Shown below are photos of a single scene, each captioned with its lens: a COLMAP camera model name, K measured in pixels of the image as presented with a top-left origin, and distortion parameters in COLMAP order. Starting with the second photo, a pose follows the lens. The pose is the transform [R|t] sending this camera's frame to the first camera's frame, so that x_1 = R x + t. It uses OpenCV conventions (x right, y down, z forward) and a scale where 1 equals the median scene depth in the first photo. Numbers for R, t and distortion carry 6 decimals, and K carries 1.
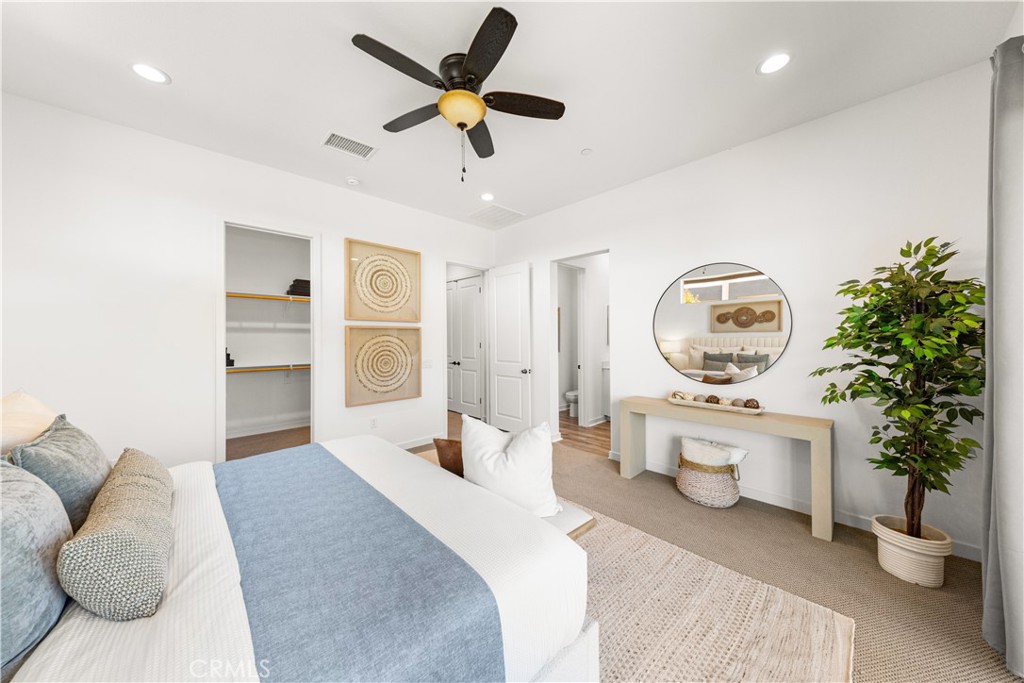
lens RADIAL K [[351.9, 0, 512.0], [0, 351.9, 341.5], [0, 0, 1]] dist [0.000285, 0.000006]
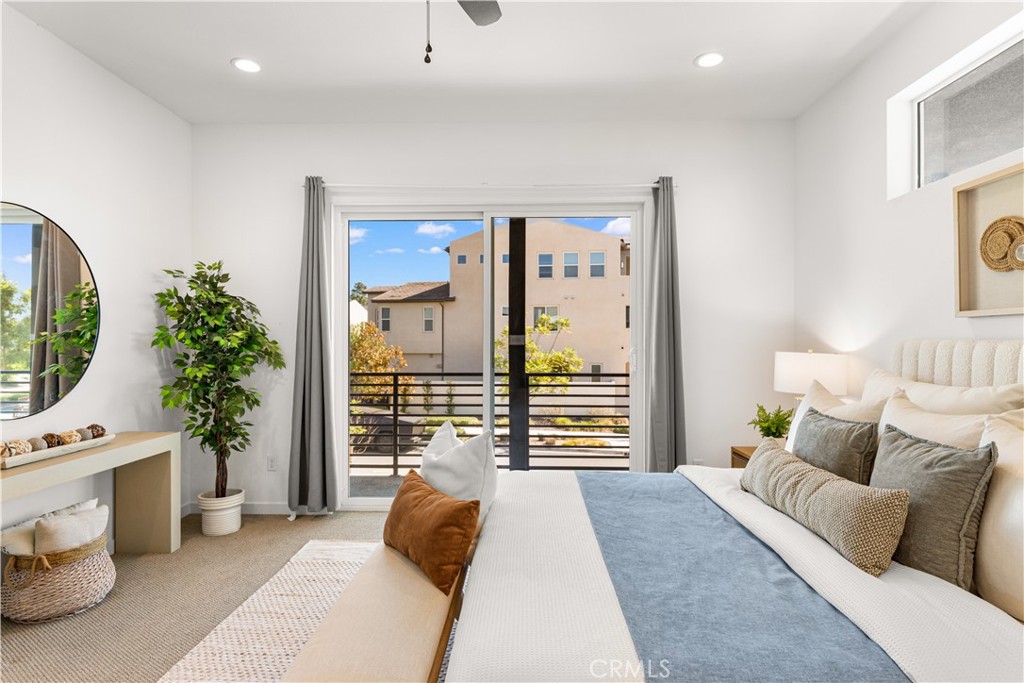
lens RADIAL K [[518.9, 0, 512.0], [0, 518.9, 341.5], [0, 0, 1]] dist [-0.000438, -0.000045]
pose [[-0.718691, -0.005113, 0.695311, -0.845648], [-0.000753, 0.999978, 0.006575, -0.009954], [-0.695329, 0.004202, -0.718679, 1.547437]]
